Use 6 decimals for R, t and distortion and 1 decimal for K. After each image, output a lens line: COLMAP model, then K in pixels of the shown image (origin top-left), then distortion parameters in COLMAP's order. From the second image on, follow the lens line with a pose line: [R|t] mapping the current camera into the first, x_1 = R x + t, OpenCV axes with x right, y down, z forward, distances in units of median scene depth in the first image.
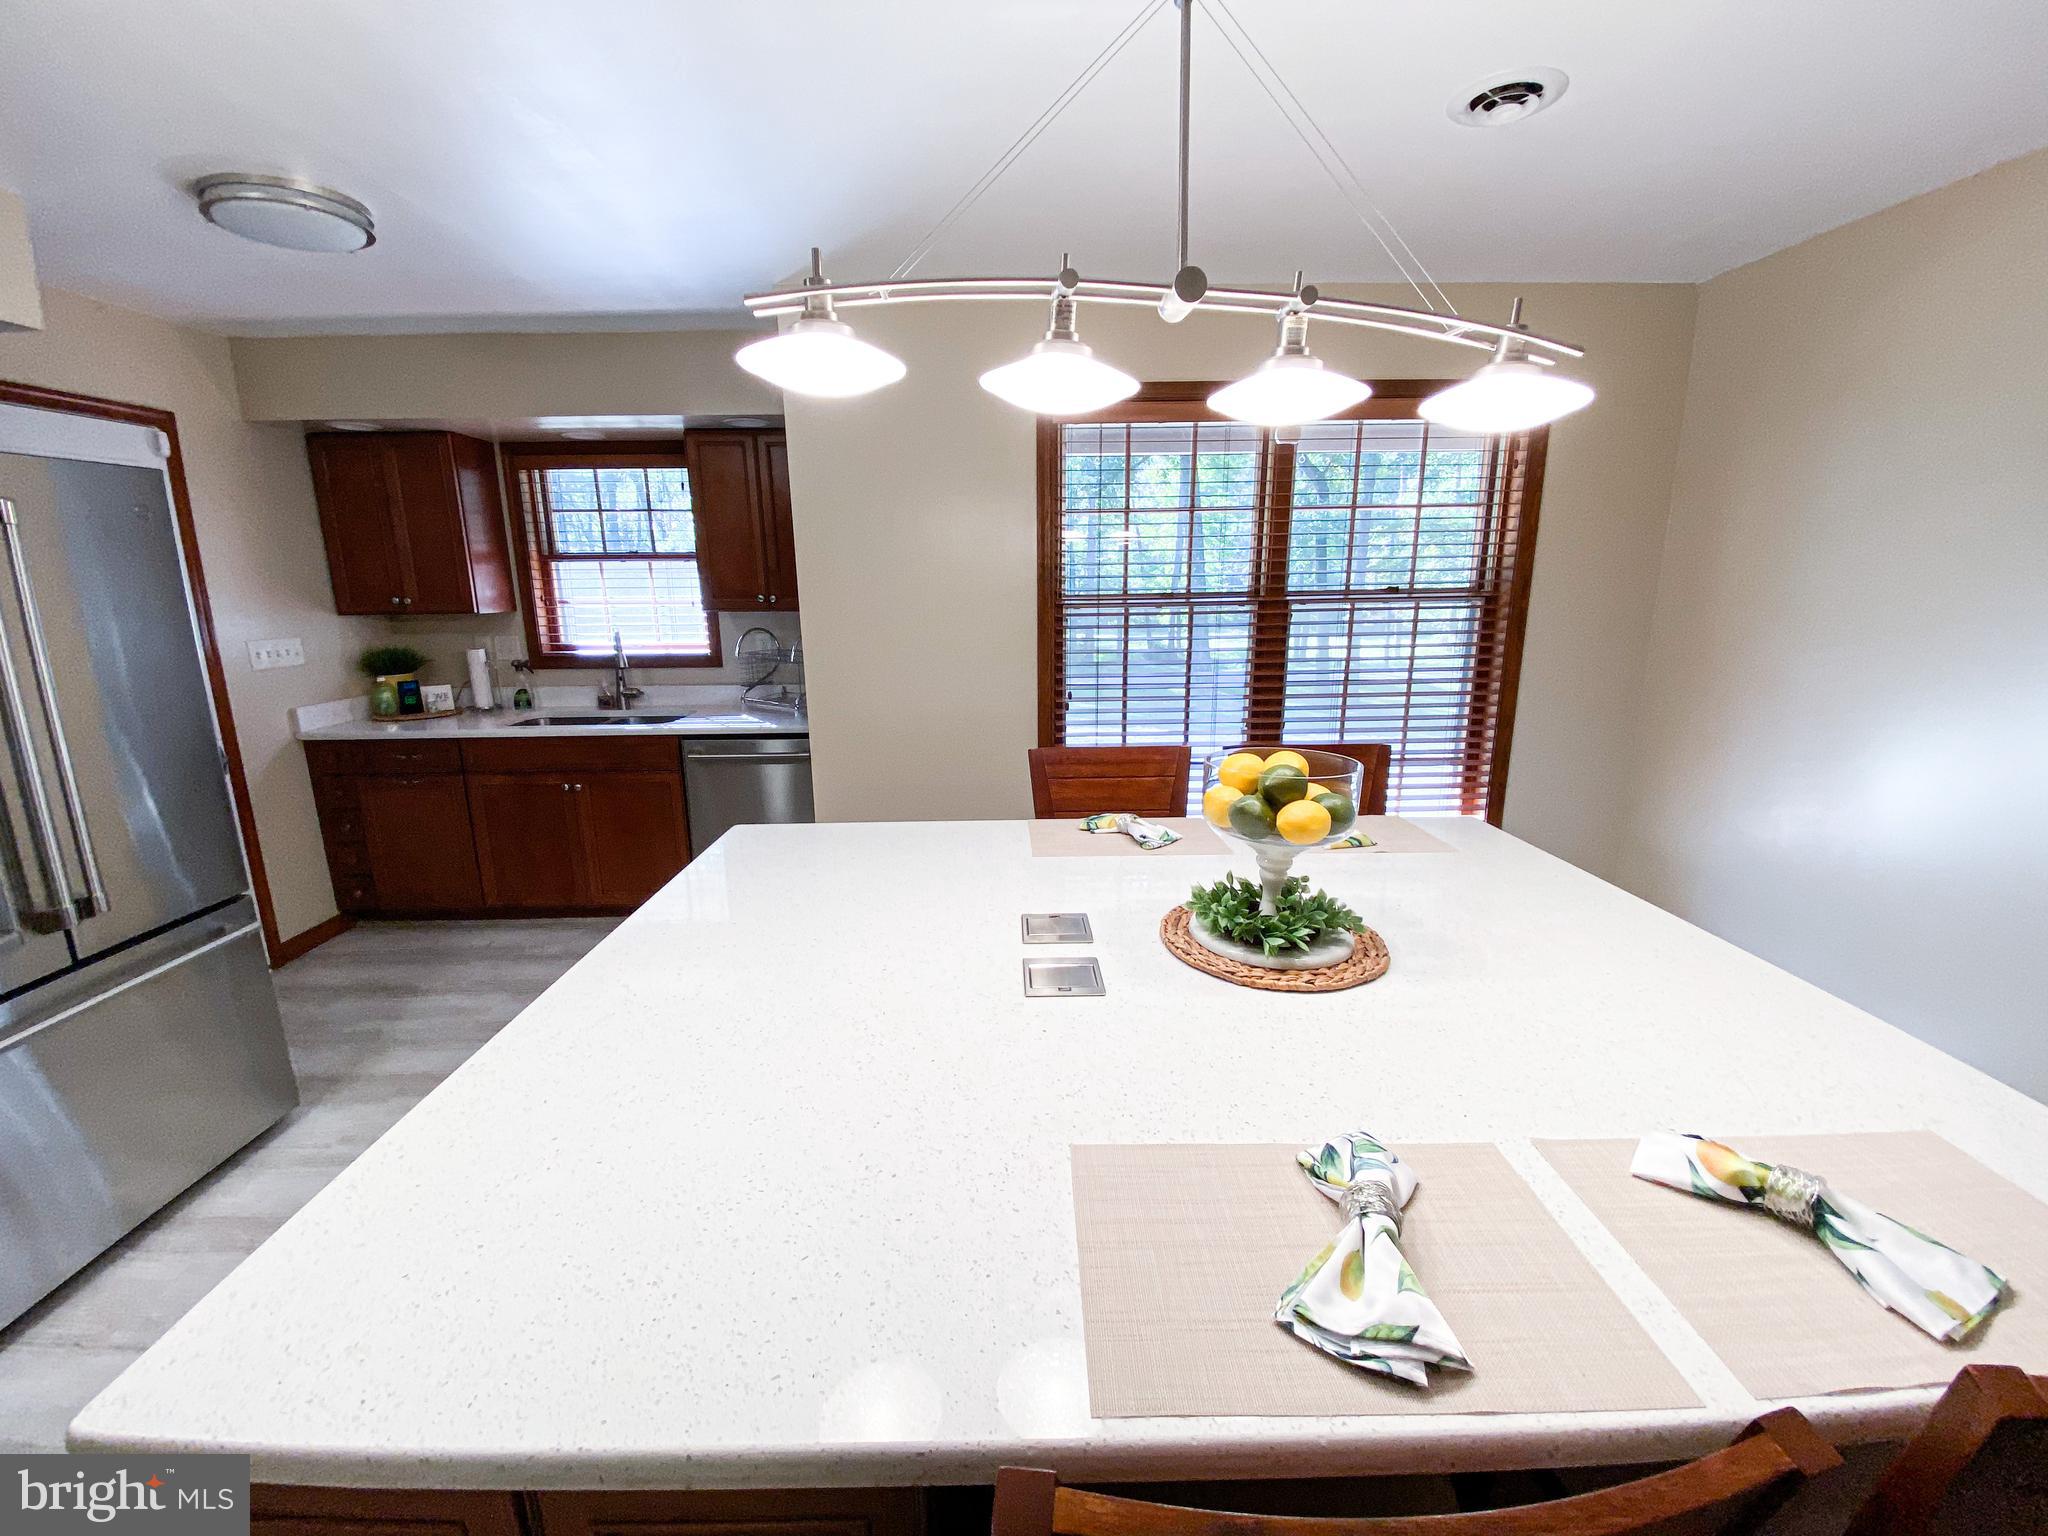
lens RADIAL K [[829.9, 0, 1009.1], [0, 829.9, 768.7], [0, 0, 1]] dist [0.011086, -0.015025]
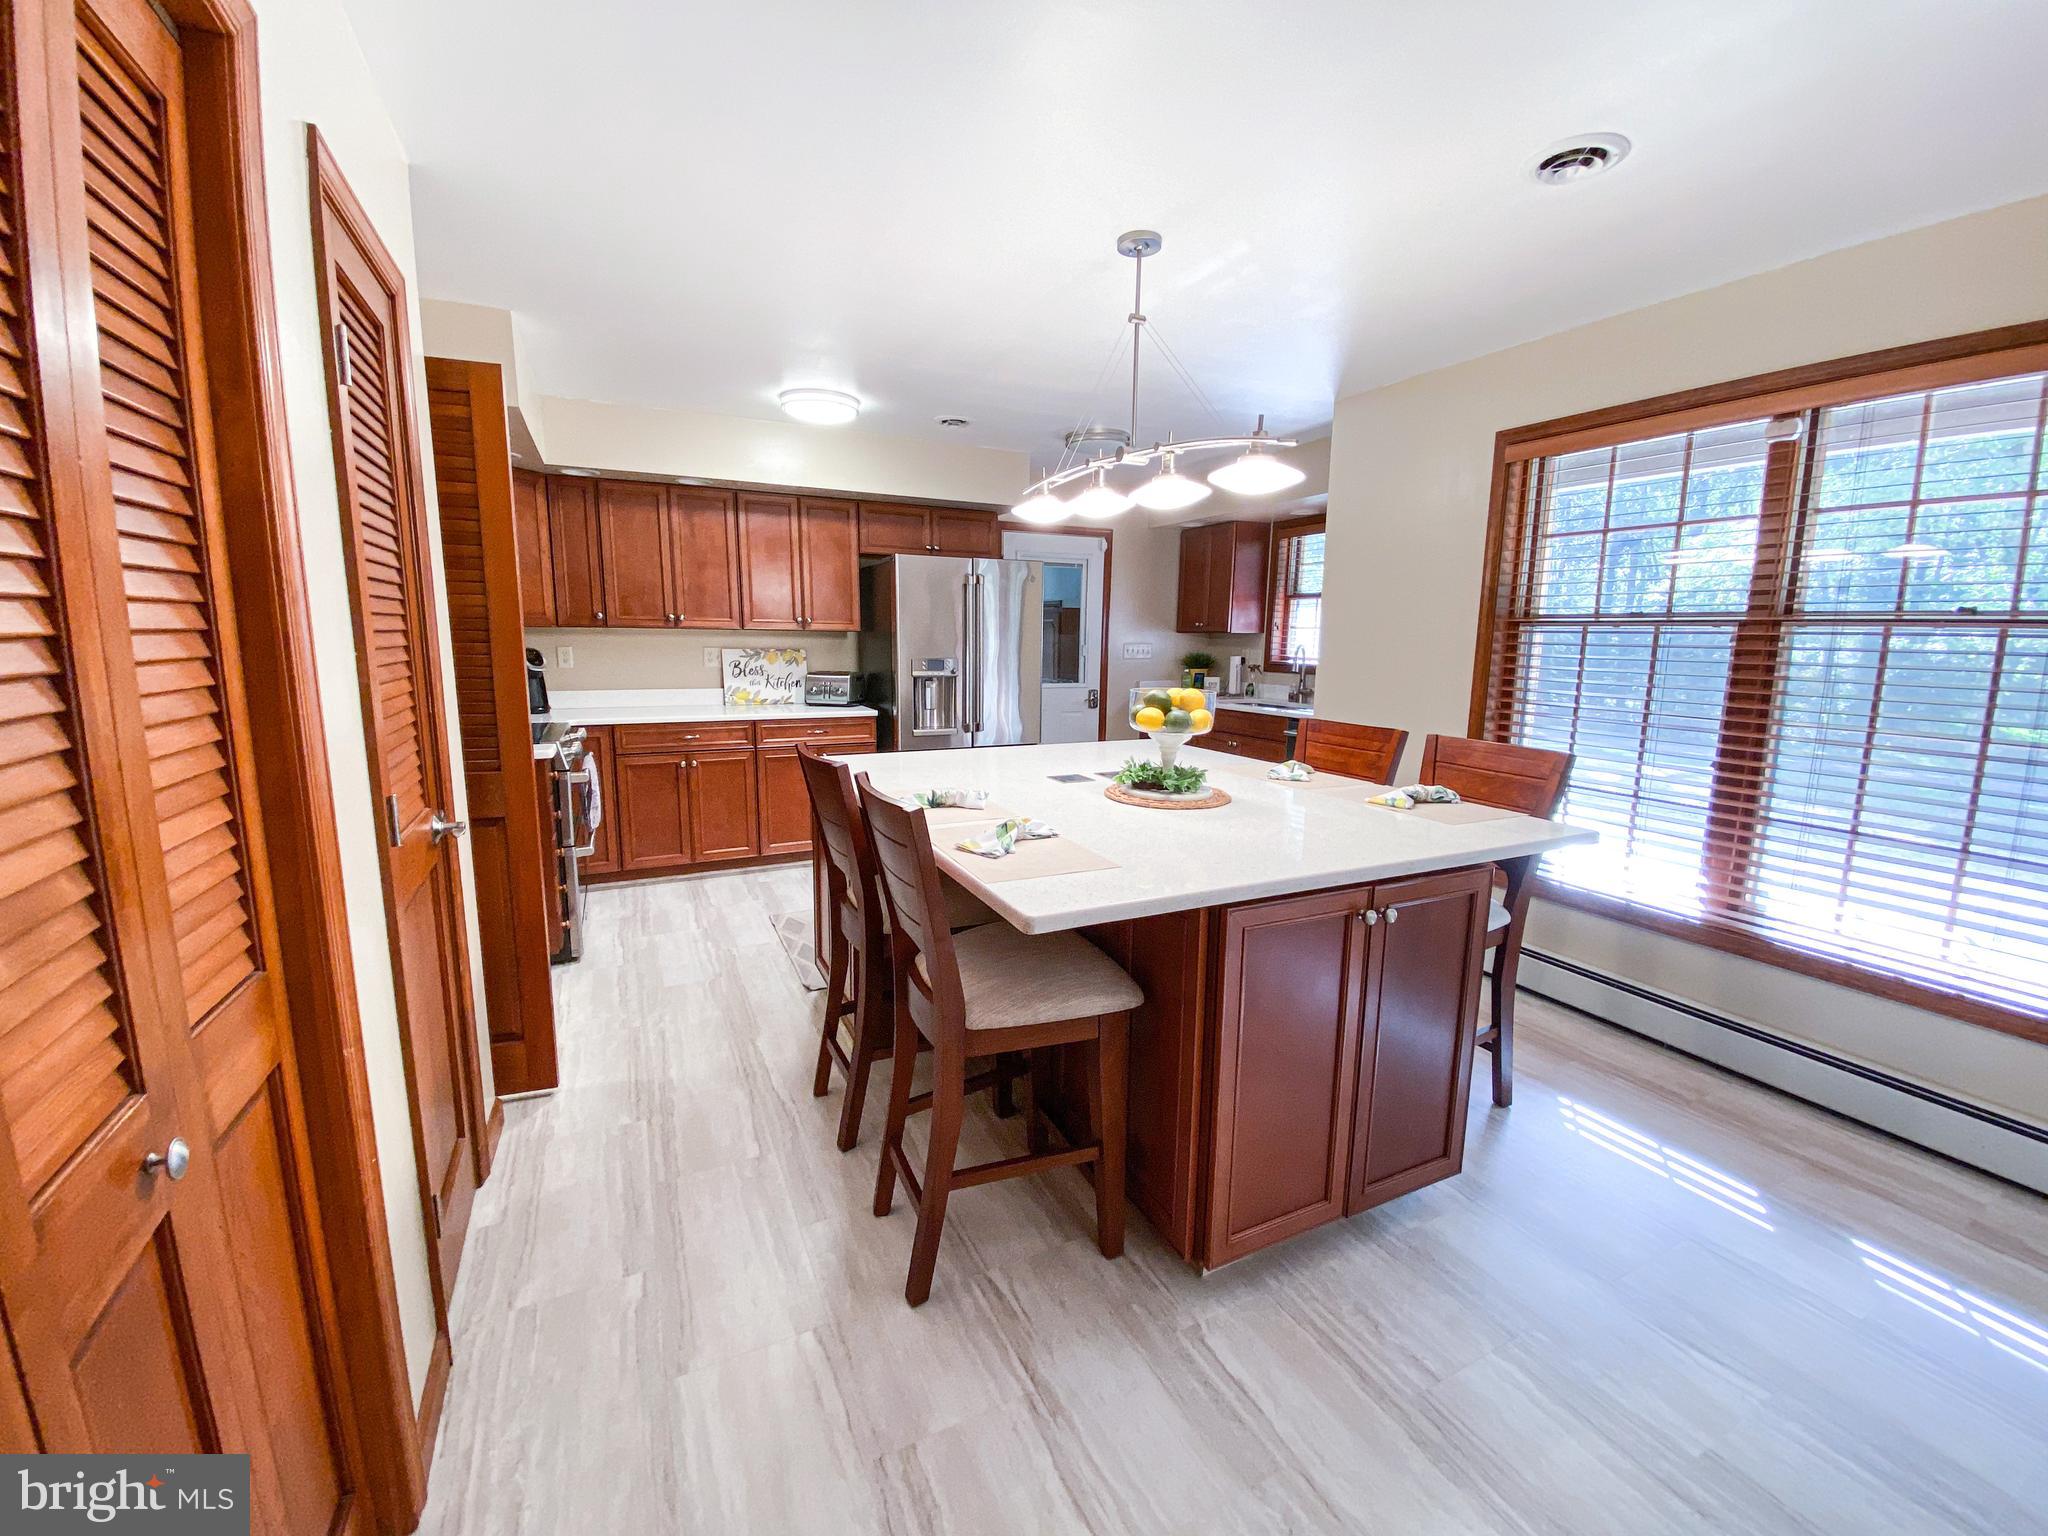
lens RADIAL K [[829.9, 0, 1020.8], [0, 829.9, 779.6], [0, 0, 1]] dist [0.011086, -0.015025]
pose [[0.417557, 0.168436, -0.892903, 0.663729], [-0.212120, 0.973587, 0.084460, 0.039013], [0.883545, 0.154136, 0.442256, -0.016112]]
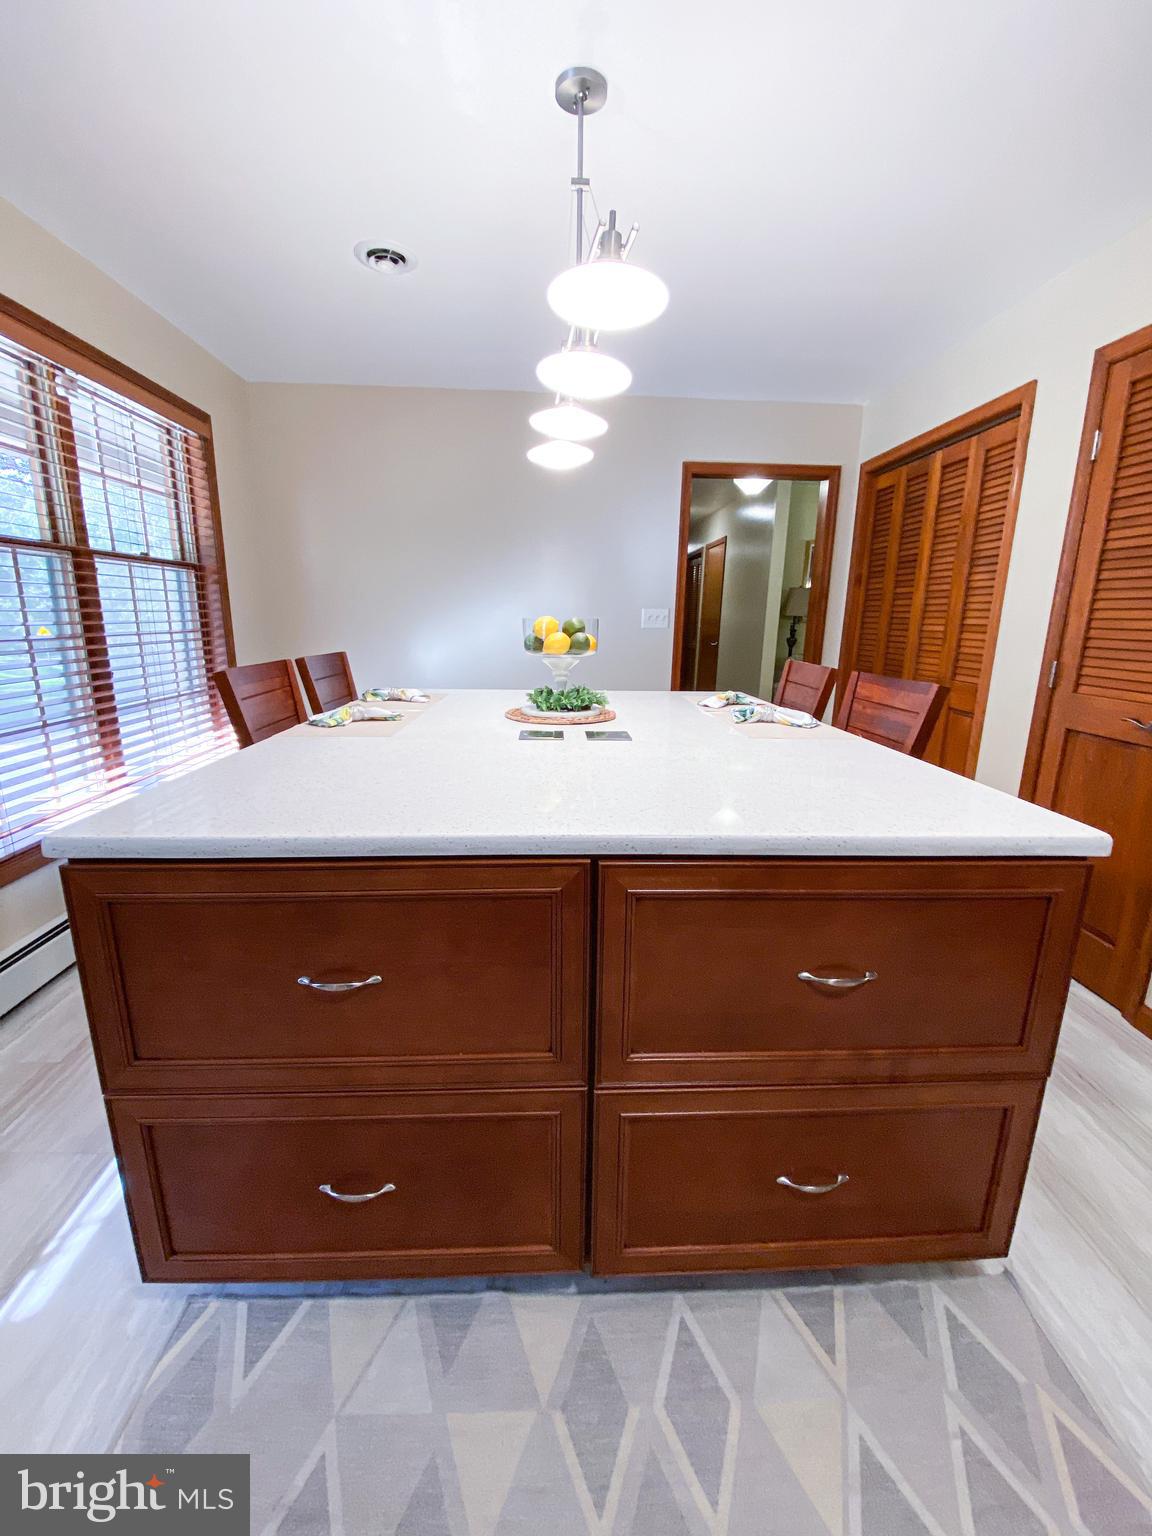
lens RADIAL K [[622.4, 0, 572.4], [0, 622.4, 763.1], [0, 0, 1]] dist [0.011086, -0.015025]
pose [[-0.012251, -0.218055, 0.975860, -0.428503], [0.202311, 0.955208, 0.215980, 0.002547], [-0.979245, 0.200073, 0.032413, 0.370490]]
